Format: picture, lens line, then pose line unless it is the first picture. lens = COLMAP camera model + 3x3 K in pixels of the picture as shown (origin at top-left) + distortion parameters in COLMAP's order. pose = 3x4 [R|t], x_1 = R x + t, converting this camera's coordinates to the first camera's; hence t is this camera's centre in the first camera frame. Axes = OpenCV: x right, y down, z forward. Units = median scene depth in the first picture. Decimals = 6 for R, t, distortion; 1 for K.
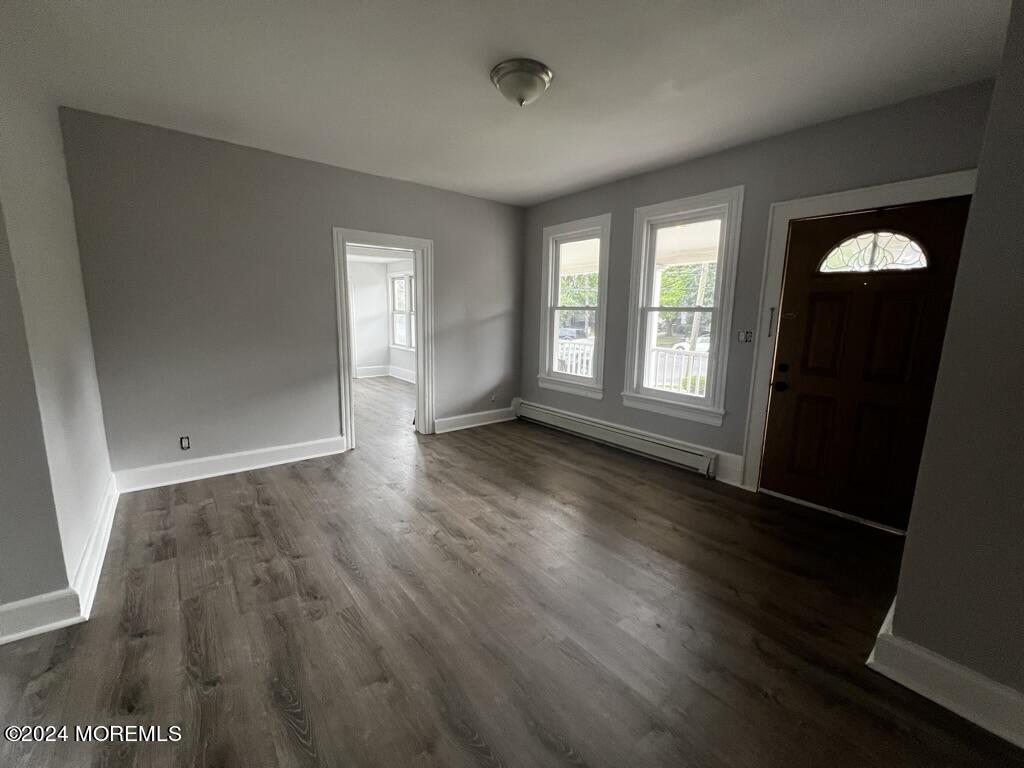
lens RADIAL K [[409.6, 0, 513.5], [0, 409.6, 382.3], [0, 0, 1]] dist [-0.002033, 0.000777]
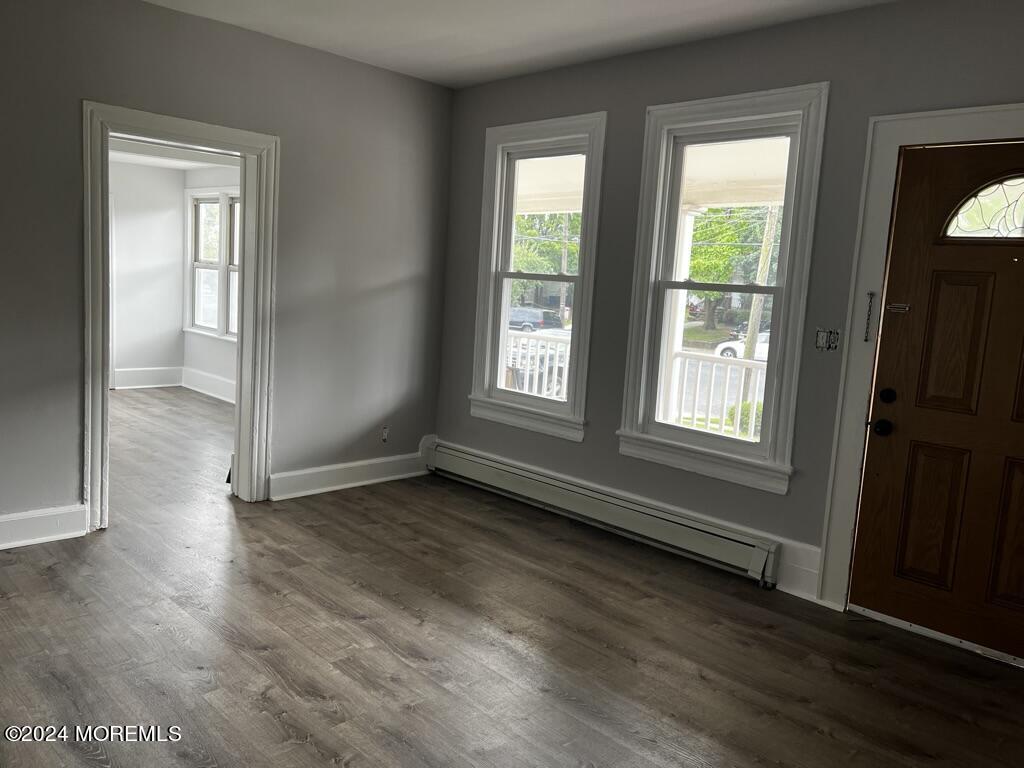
lens RADIAL K [[771.1, 0, 509.9], [0, 771.1, 374.6], [0, 0, 1]] dist [0.064345, -0.070255]
pose [[0.993493, 0.031227, 0.109524, 0.000442], [-0.026956, 0.998826, -0.040259, -0.005534], [-0.110653, 0.037045, 0.993168, -0.043095]]
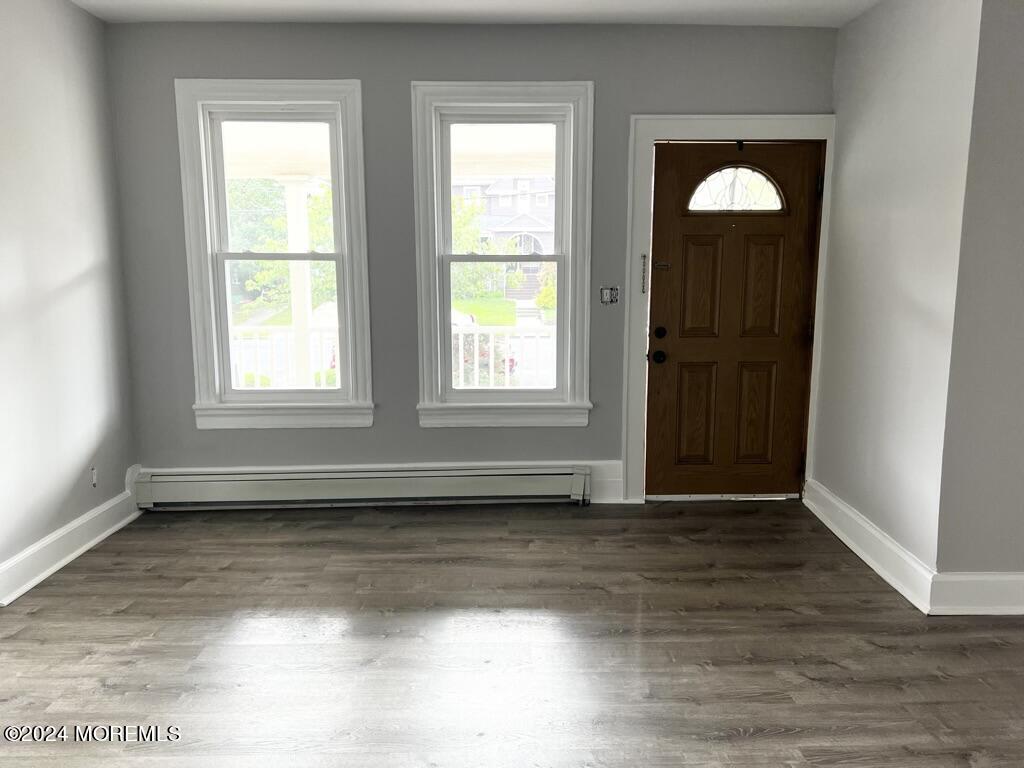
lens RADIAL K [[771.1, 0, 515.5], [0, 771.1, 378.3], [0, 0, 1]] dist [0.064345, -0.070255]
pose [[0.615800, -0.136188, 0.776043, -0.599663], [0.145375, 0.987677, 0.057971, -0.068193], [-0.774375, 0.077119, 0.628009, 0.281357]]
